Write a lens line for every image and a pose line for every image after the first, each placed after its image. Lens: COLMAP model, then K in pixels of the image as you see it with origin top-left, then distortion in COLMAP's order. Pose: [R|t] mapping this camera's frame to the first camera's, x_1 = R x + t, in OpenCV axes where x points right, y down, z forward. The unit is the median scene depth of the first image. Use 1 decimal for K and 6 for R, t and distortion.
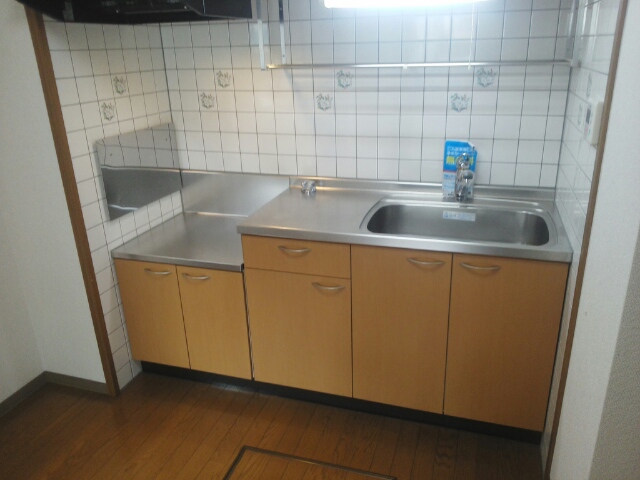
lens RADIAL K [[508.3, 0, 320.7], [0, 508.3, 239.6], [0, 0, 1]] dist [0.003434, -0.010203]
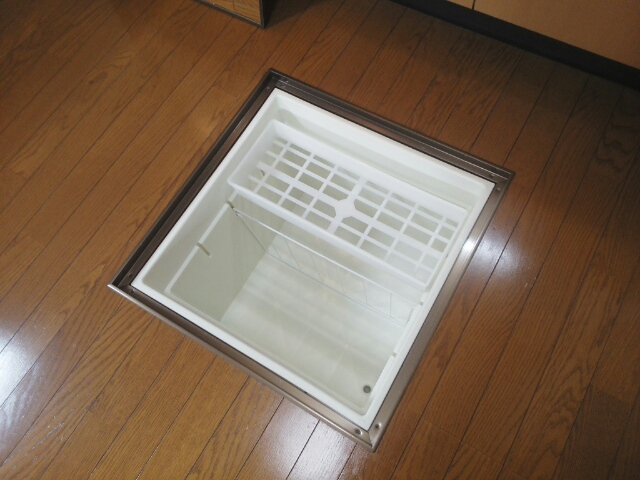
lens RADIAL K [[508.3, 0, 319.7], [0, 508.3, 239.3], [0, 0, 1]] dist [0.003434, -0.010203]
pose [[0.972818, 0.190862, -0.131138, 0.023819], [-0.032535, 0.673328, 0.738628, 0.095916], [0.229275, -0.714284, 0.661235, 0.475890]]
